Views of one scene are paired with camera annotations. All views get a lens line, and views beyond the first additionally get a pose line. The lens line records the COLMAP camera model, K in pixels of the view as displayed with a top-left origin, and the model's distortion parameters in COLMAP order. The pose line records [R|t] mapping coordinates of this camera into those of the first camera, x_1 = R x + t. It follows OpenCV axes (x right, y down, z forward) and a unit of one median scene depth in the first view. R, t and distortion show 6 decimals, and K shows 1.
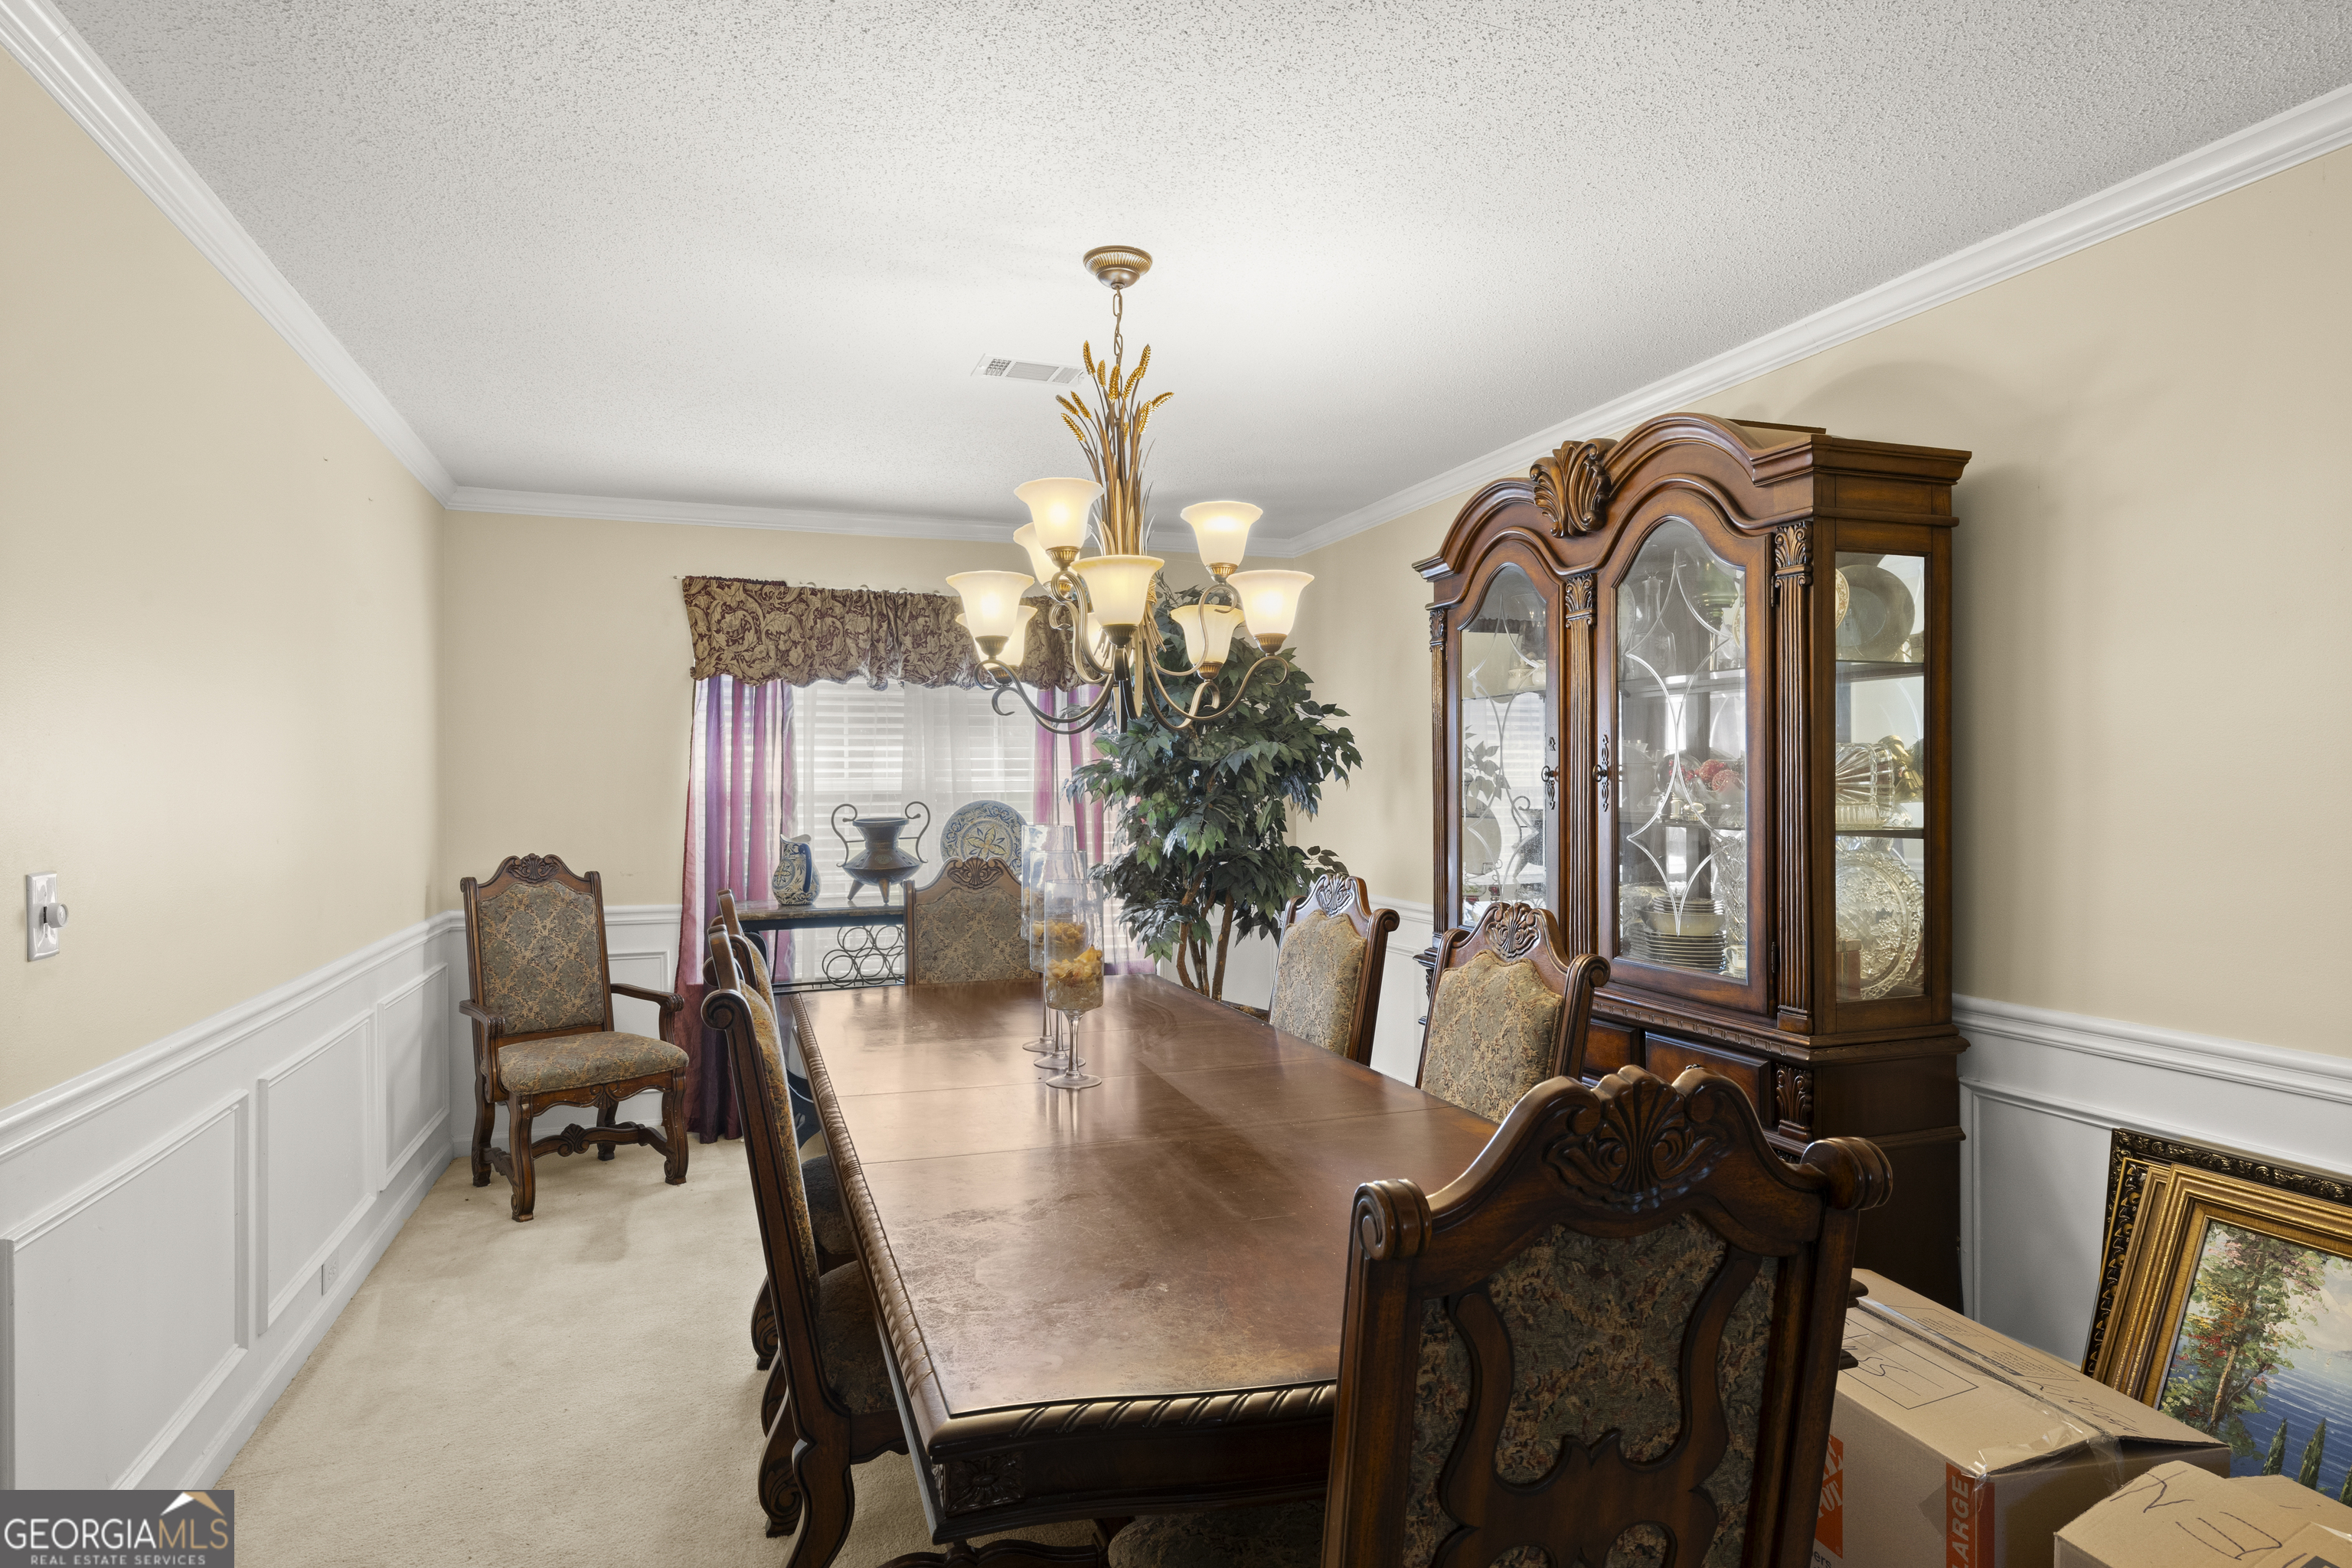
lens RADIAL K [[1267.7, 0, 1179.8], [0, 1267.7, 799.4], [0, 0, 1]] dist [0.003671, 0.000568]
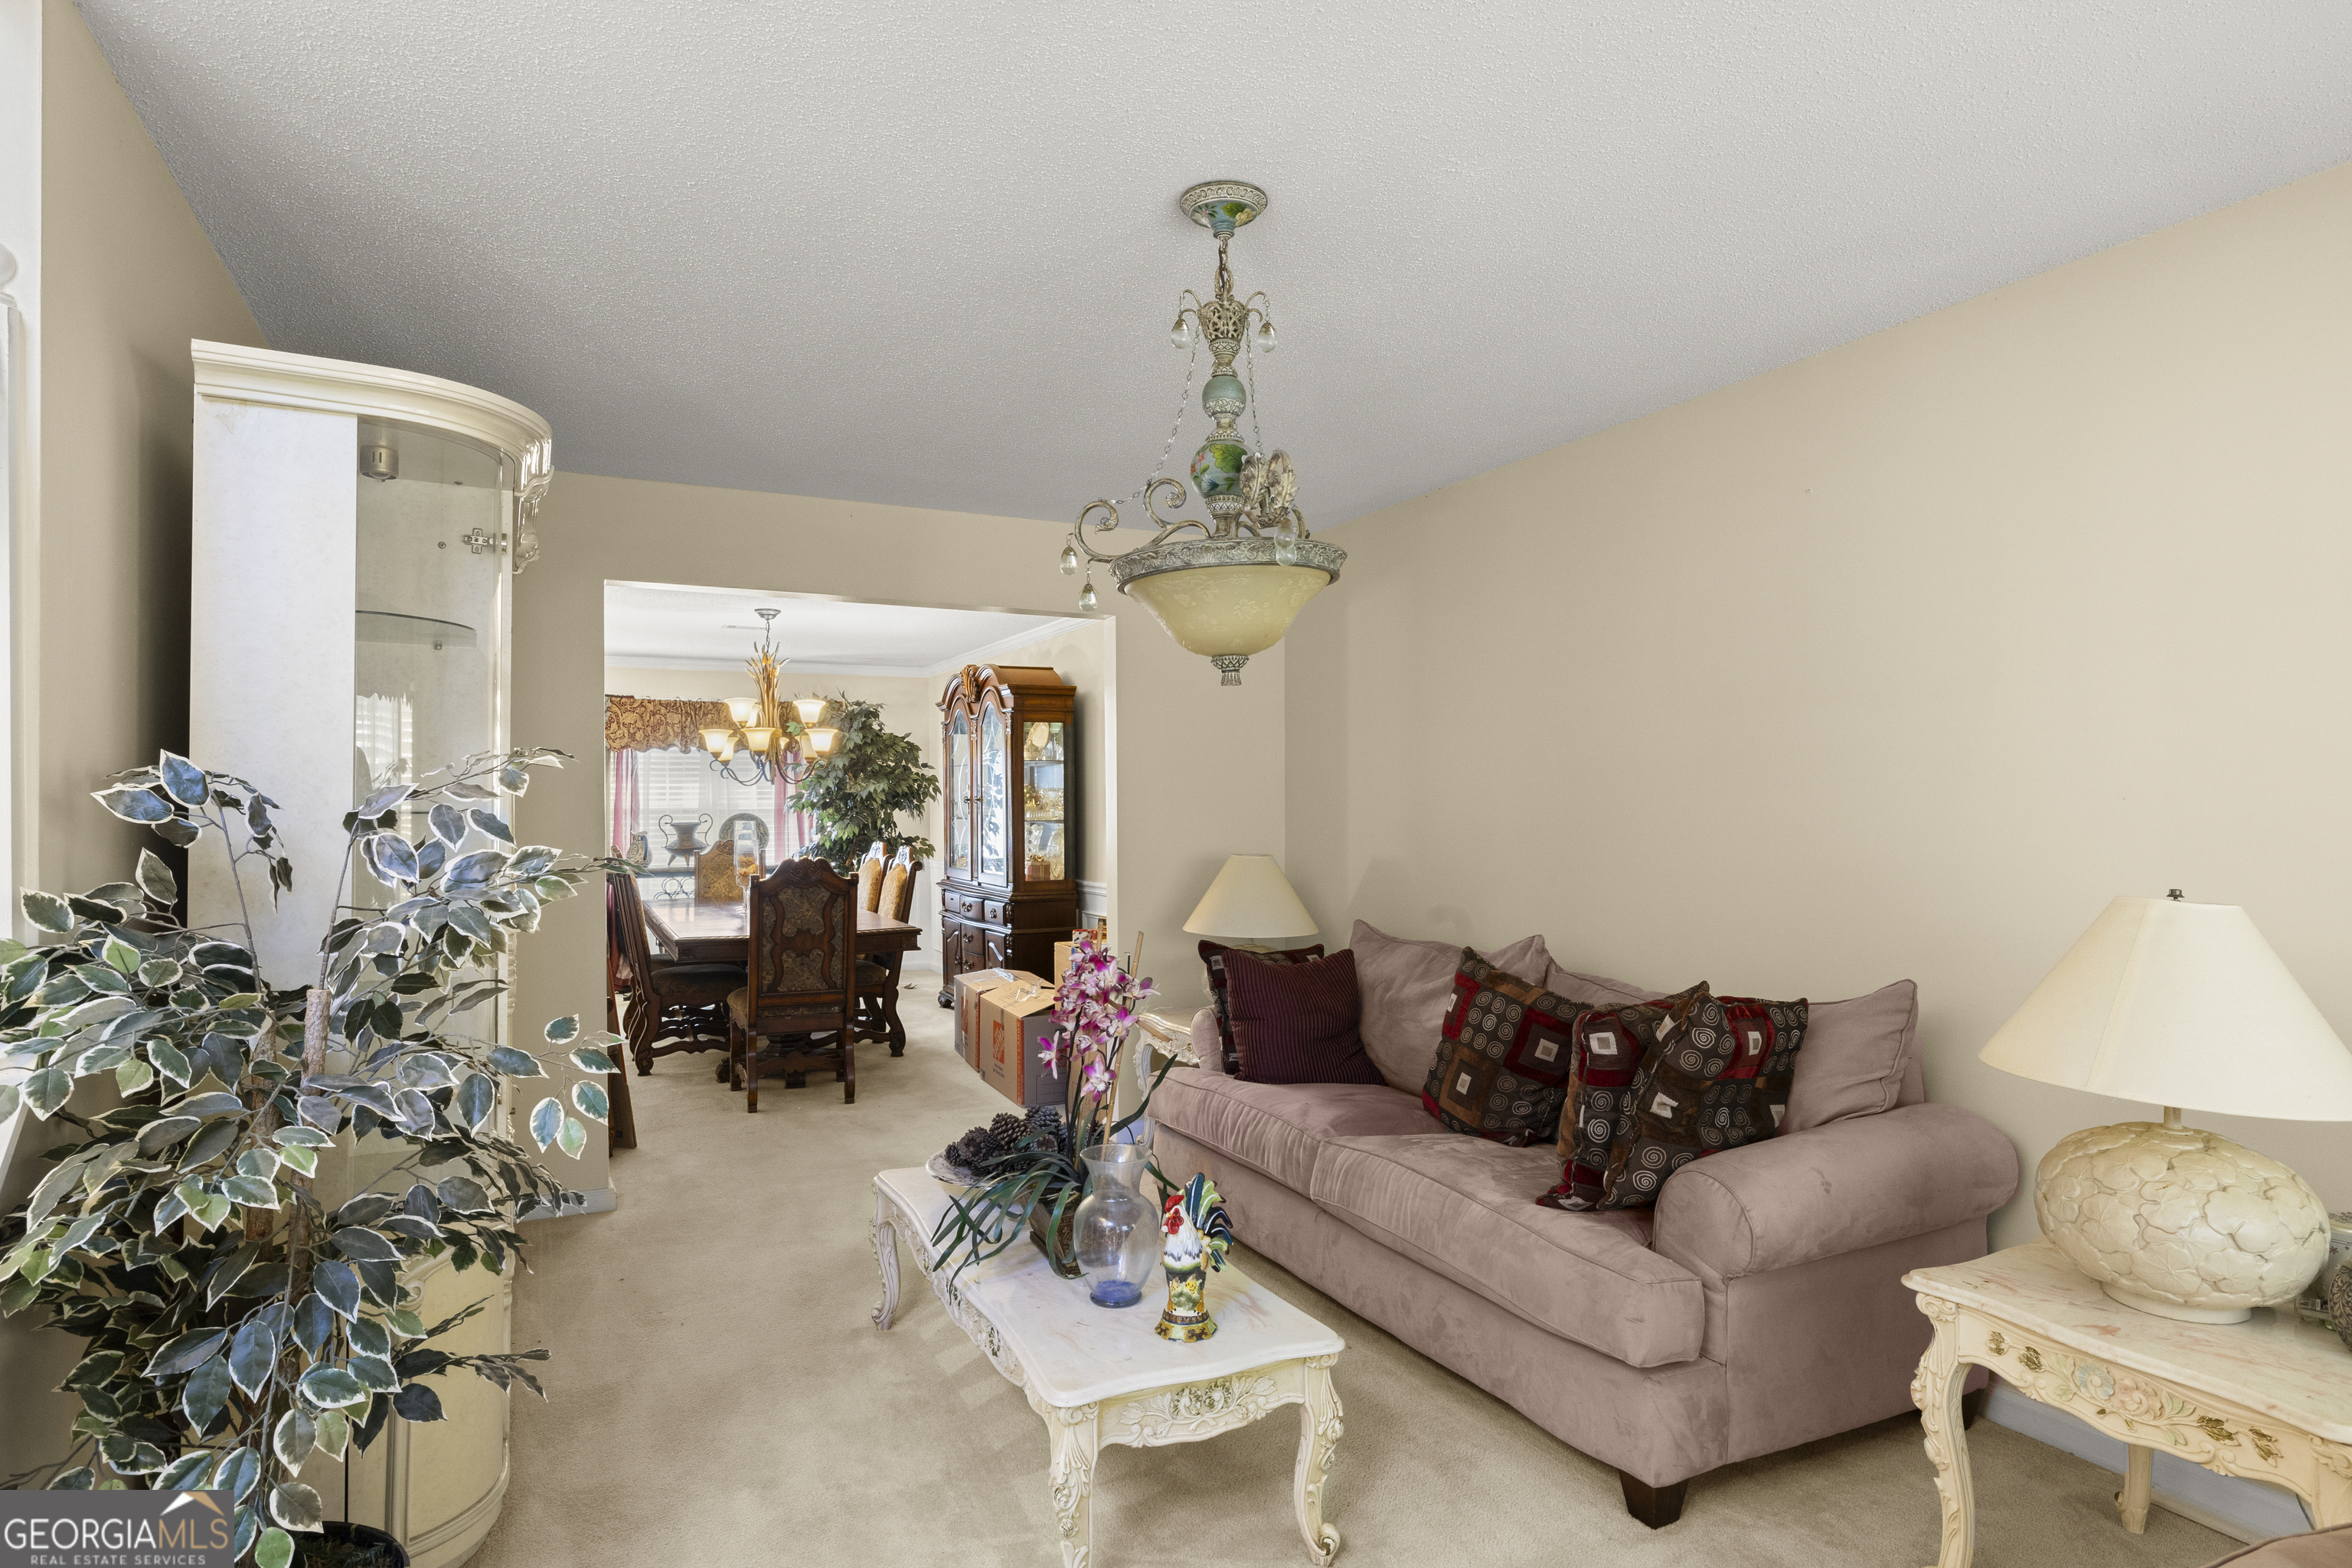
lens RADIAL K [[1242.3, 0, 1168.7], [0, 1242.3, 798.0], [0, 0, 1]] dist [-0.000517, 0.000023]
pose [[0.993259, -0.002216, 0.115891, 0.285817], [0.004036, 0.999872, -0.015472, 0.010688], [-0.115842, 0.015835, 0.993141, -0.997158]]
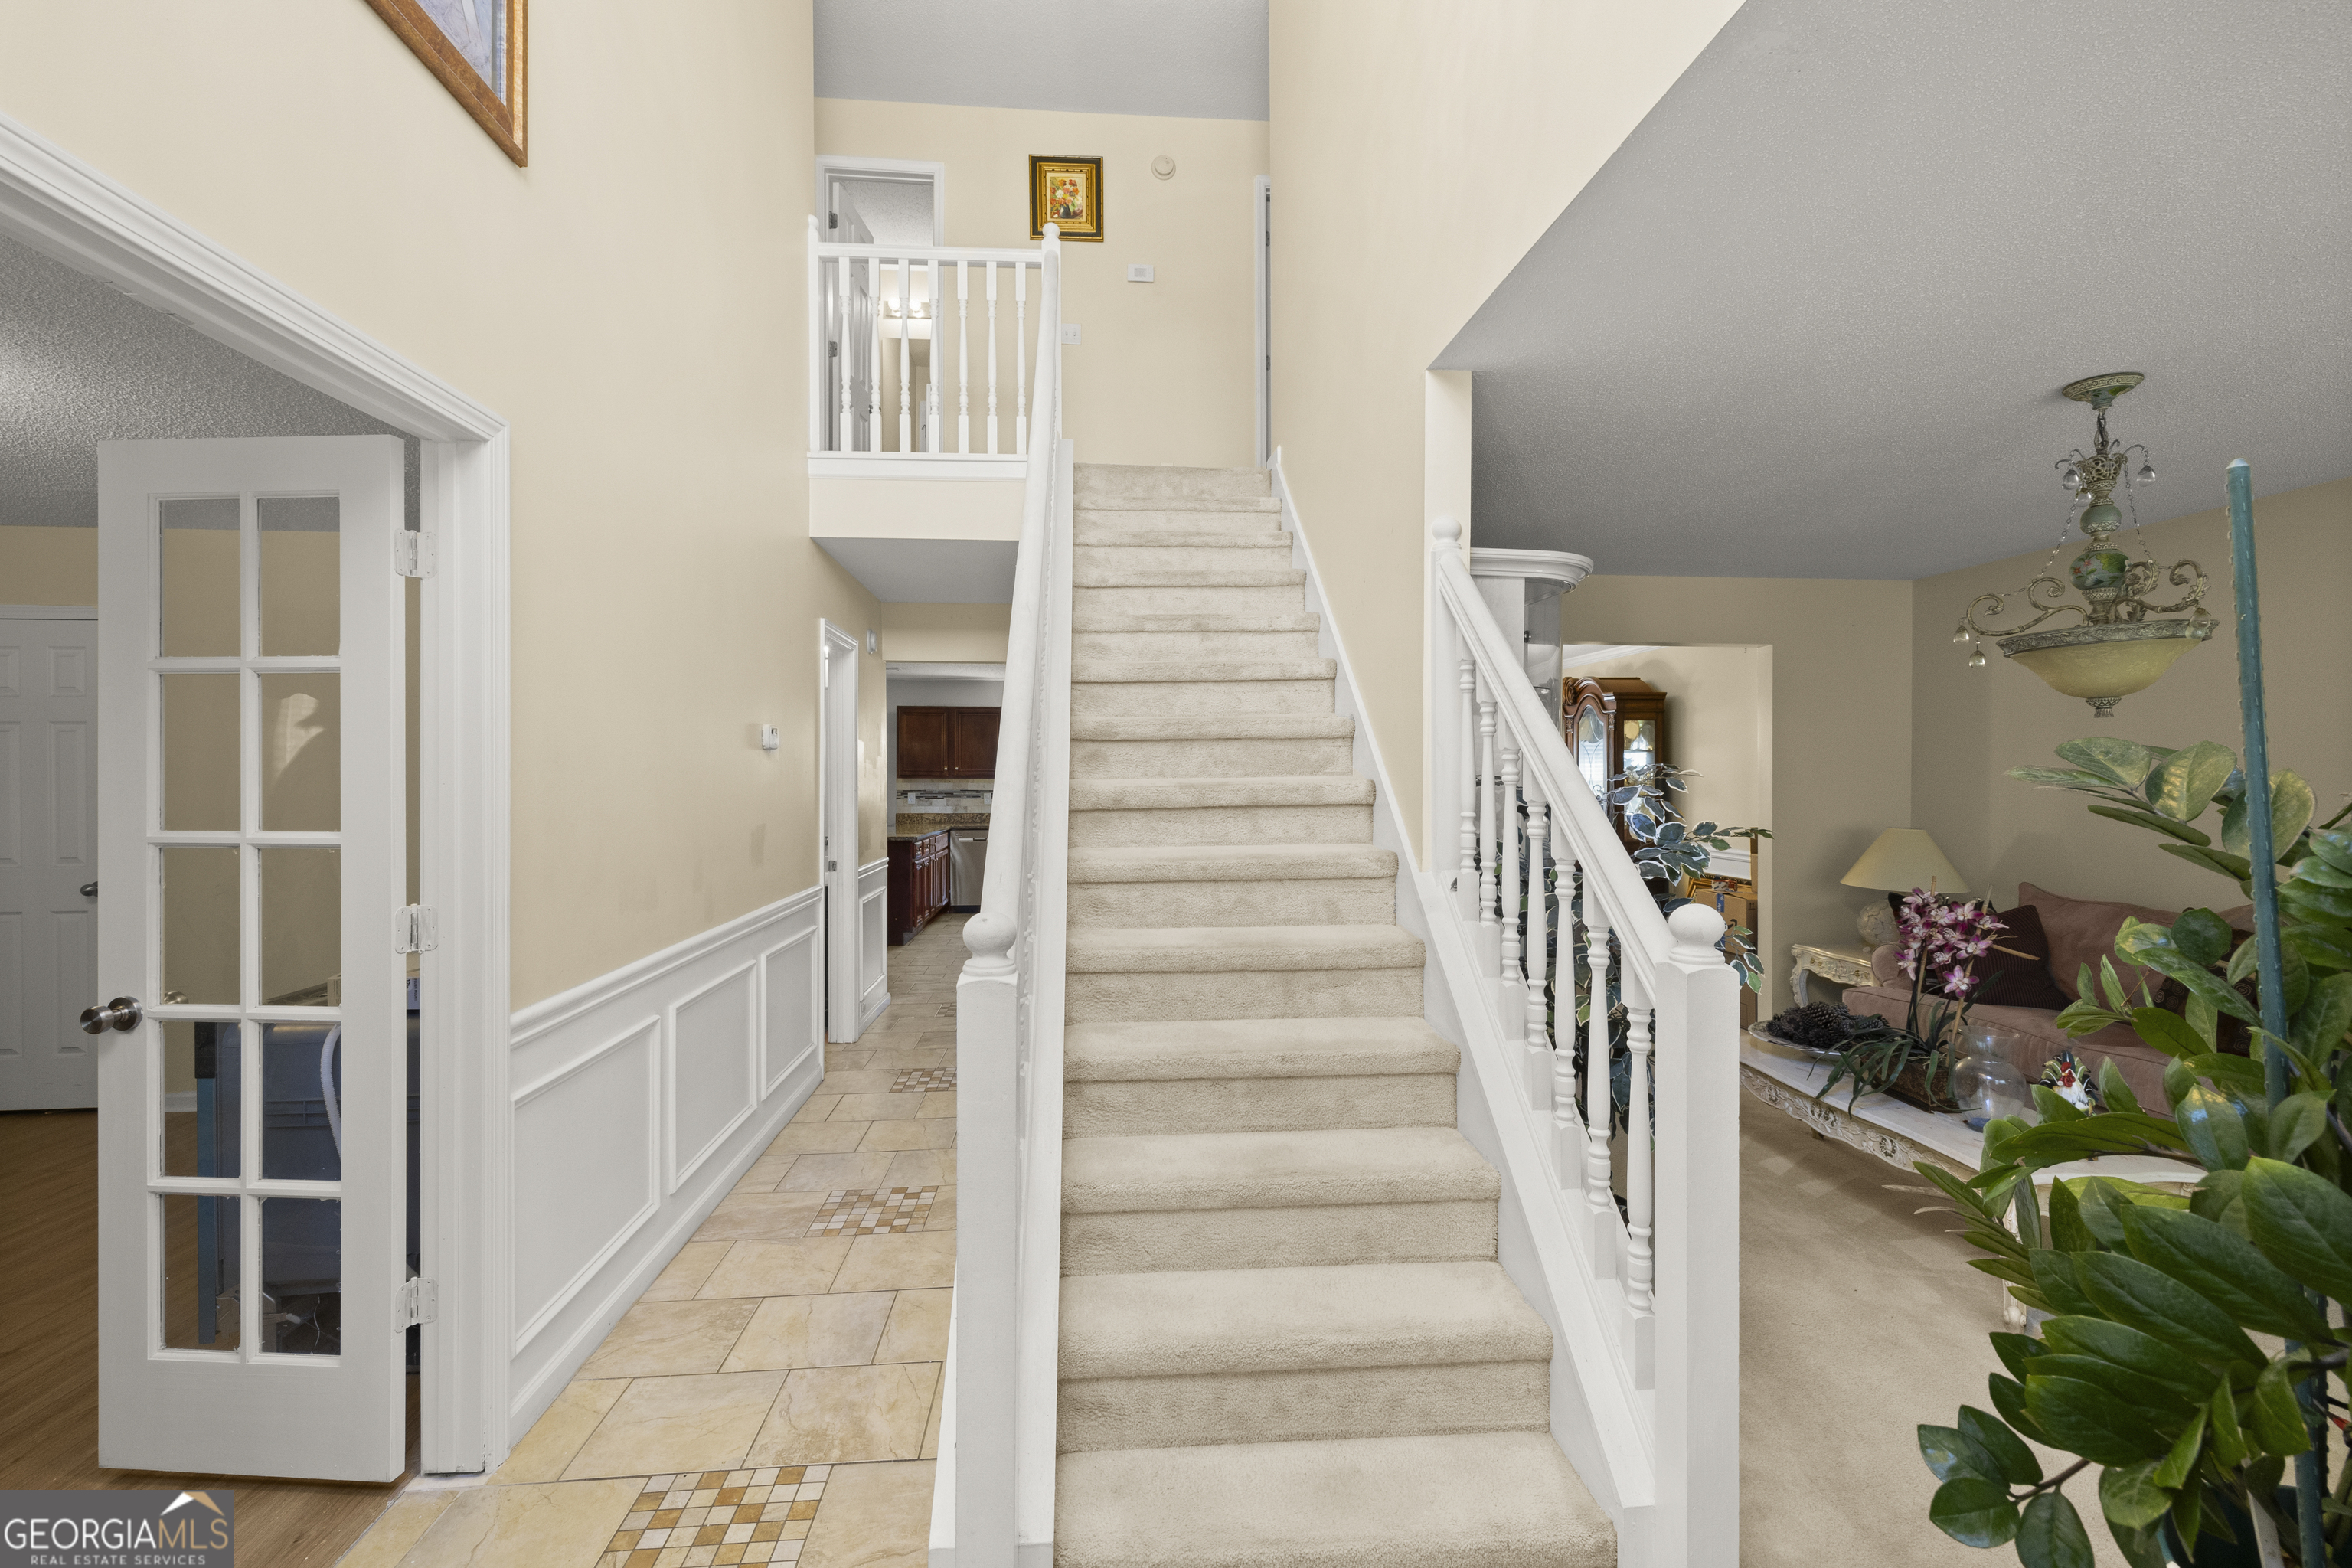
lens RADIAL K [[989.2, 0, 1185.9], [0, 989.2, 775.6], [0, 0, 1]] dist [0.000261, -0.000017]
pose [[0.967590, 0.005093, -0.252474, 0.000602], [-0.007348, 0.999941, -0.007989, 0.000181], [0.252419, 0.009586, 0.967571, -1.195591]]
